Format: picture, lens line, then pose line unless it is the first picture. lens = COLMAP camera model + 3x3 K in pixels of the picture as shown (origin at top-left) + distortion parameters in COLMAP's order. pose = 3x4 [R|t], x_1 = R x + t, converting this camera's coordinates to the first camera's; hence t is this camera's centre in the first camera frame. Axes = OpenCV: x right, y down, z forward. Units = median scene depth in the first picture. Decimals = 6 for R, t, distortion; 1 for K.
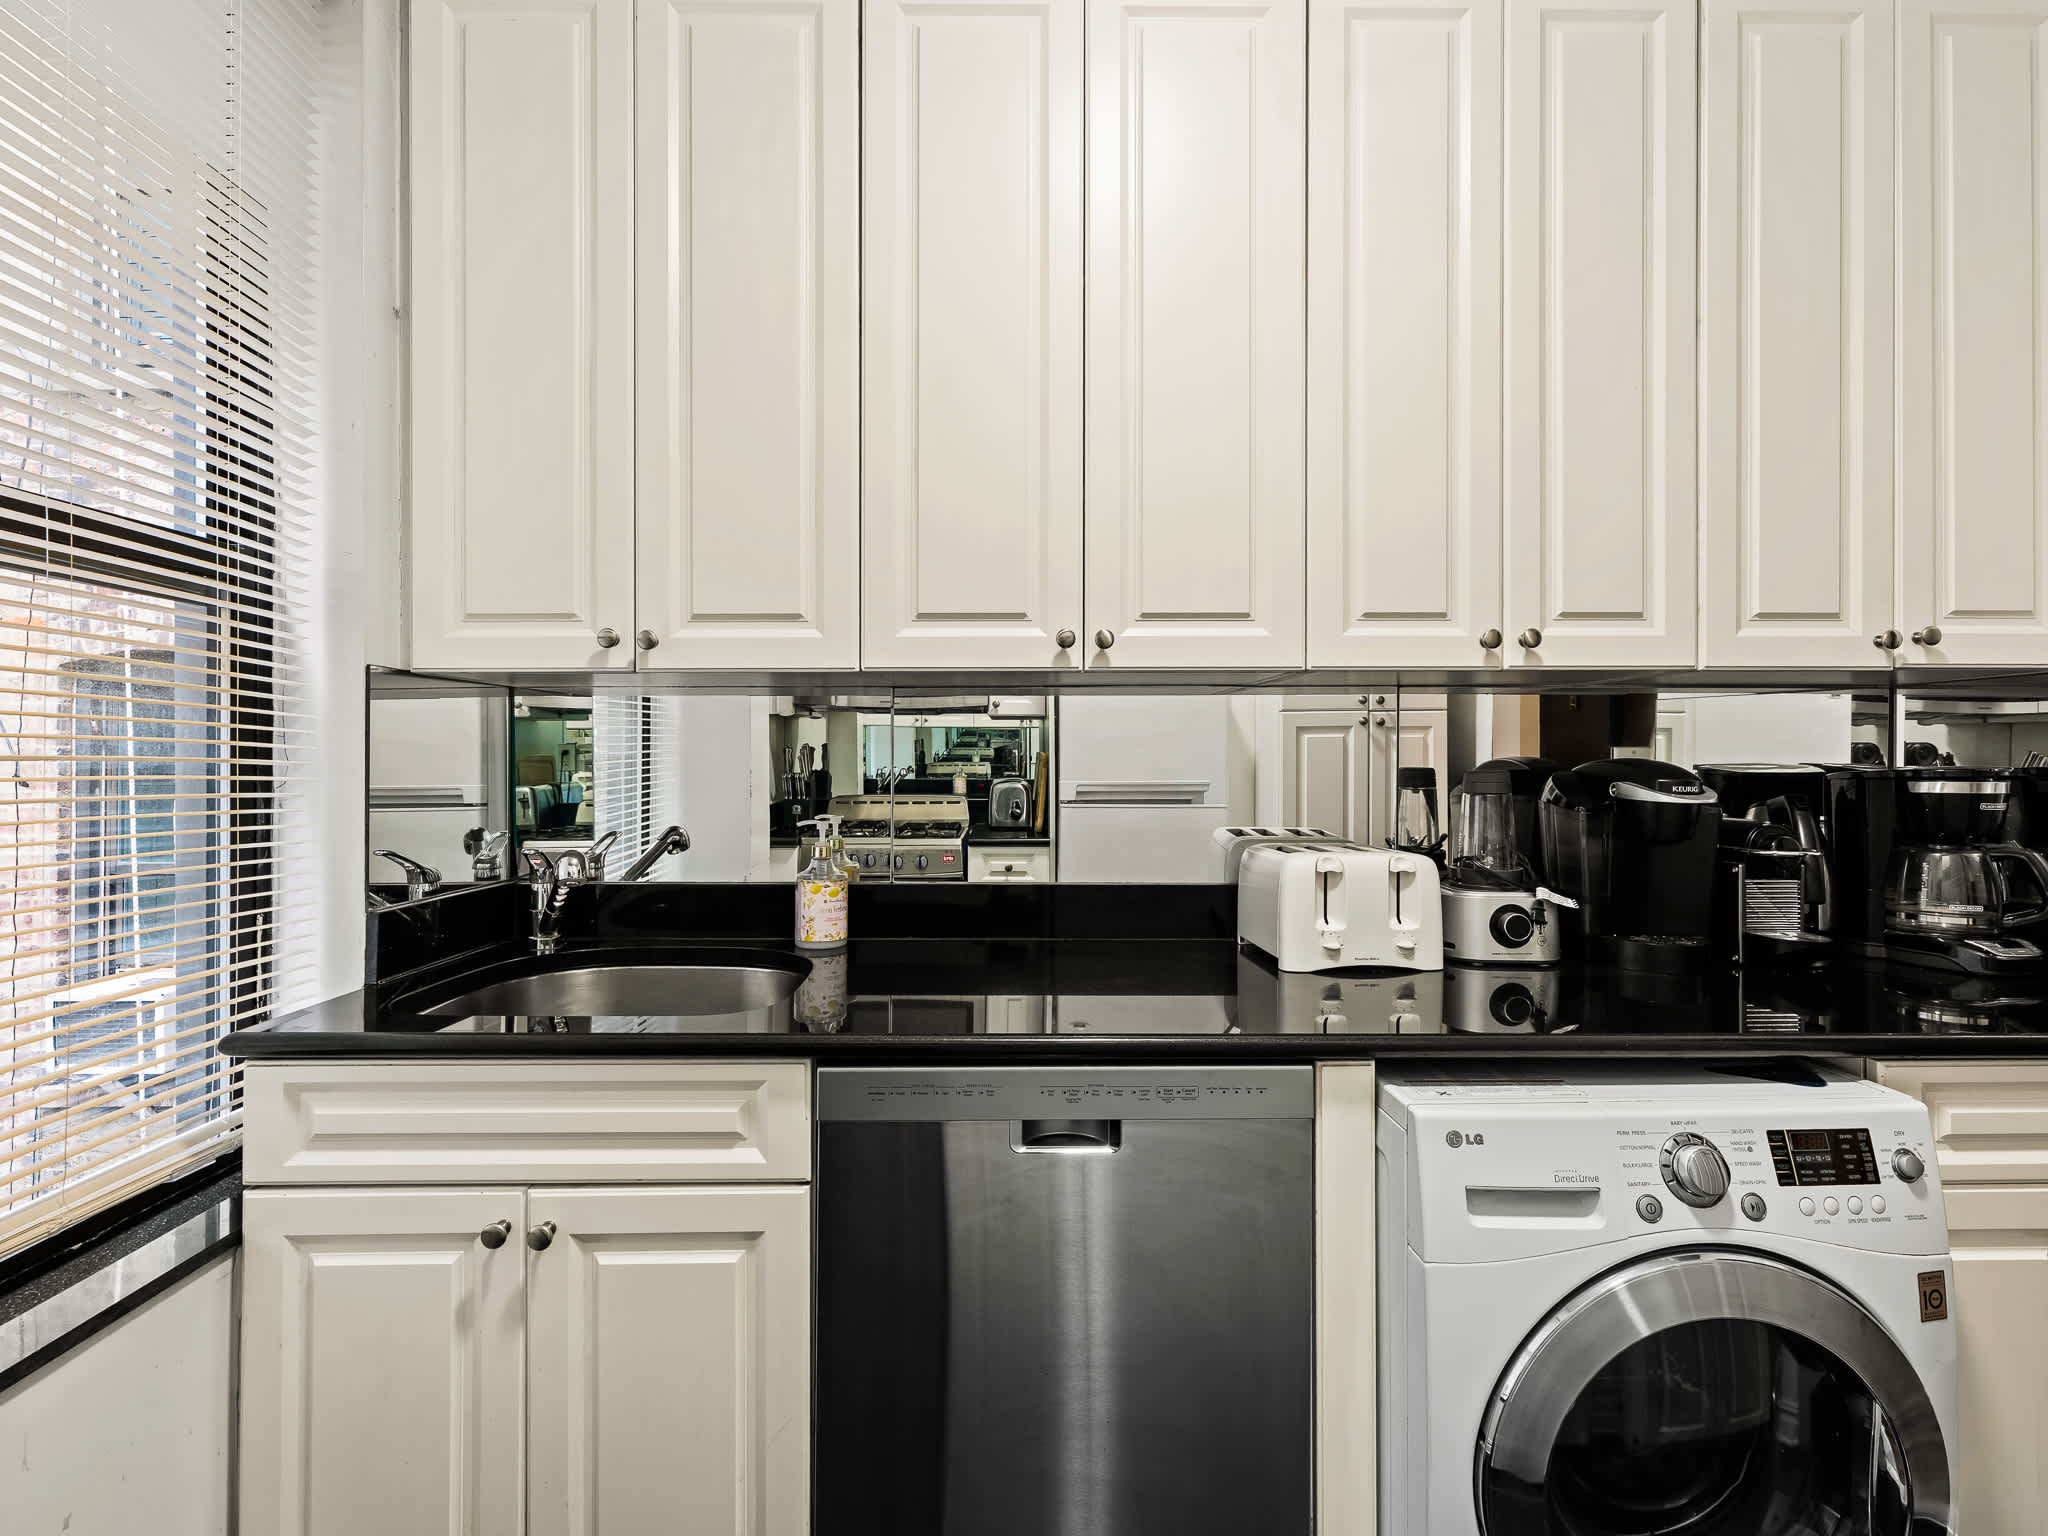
lens RADIAL K [[930.6, 0, 1027.0], [0, 930.6, 777.5], [0, 0, 1]] dist [-0.001158, -0.000191]
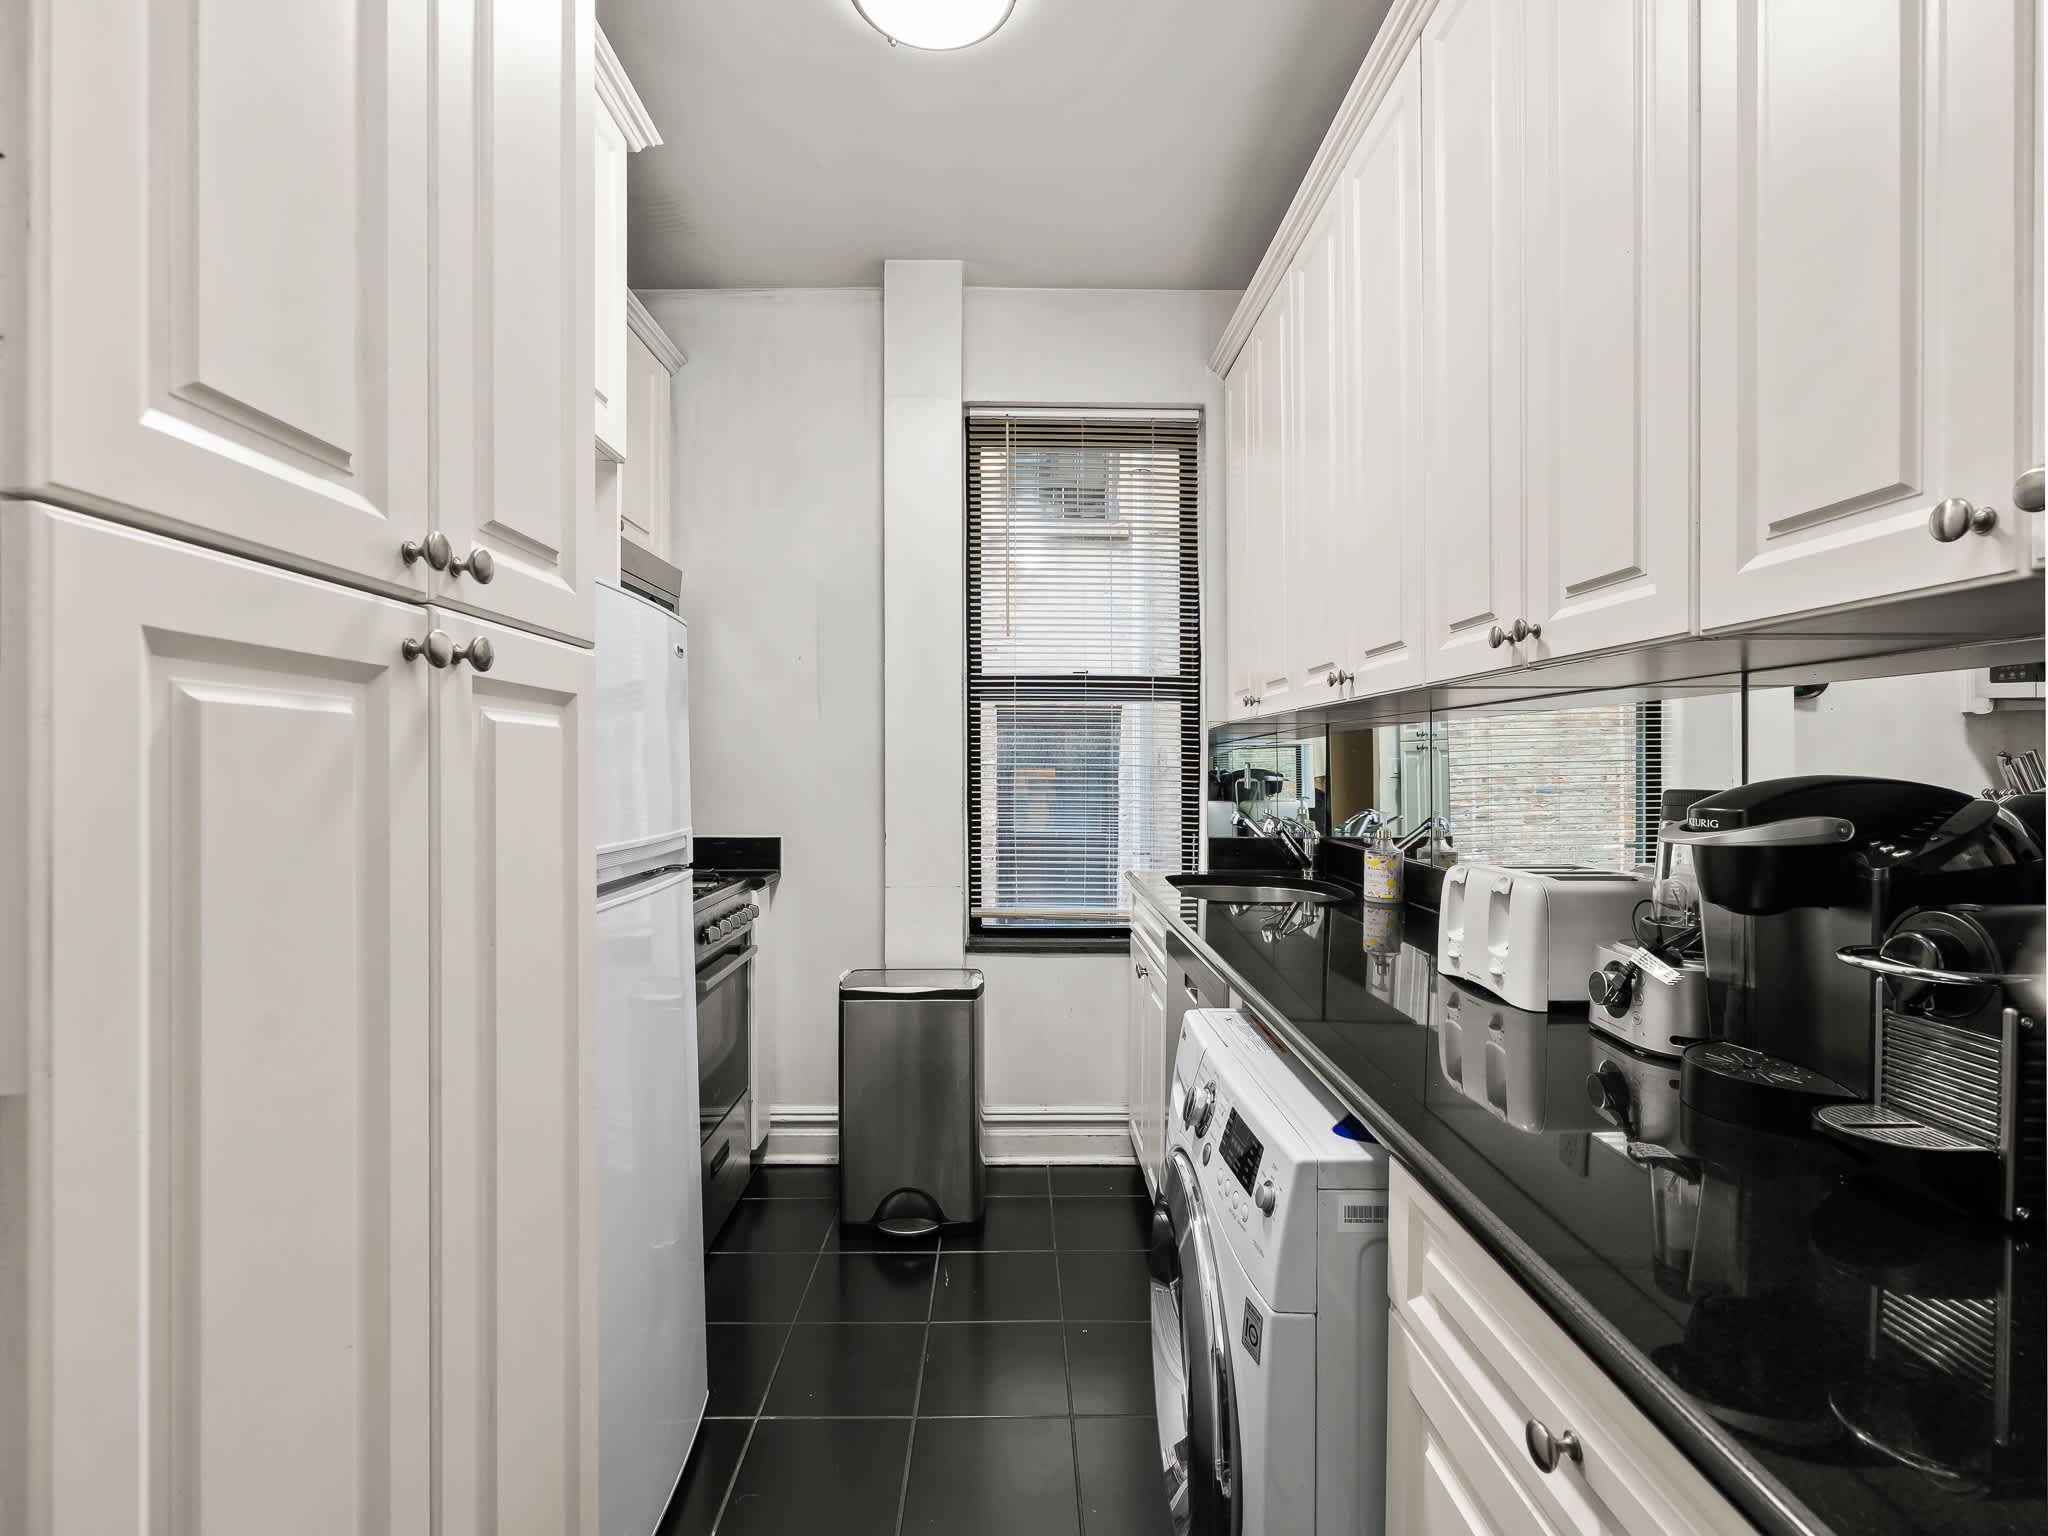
lens RADIAL K [[930.6, 0, 1027.0], [0, 930.6, 777.5], [0, 0, 1]] dist [-0.001158, -0.000191]
pose [[-0.011846, 0.013512, -0.999839, 1.352038], [-0.017727, 0.999749, 0.013720, -0.018696], [0.999773, 0.017887, -0.011604, 0.539104]]
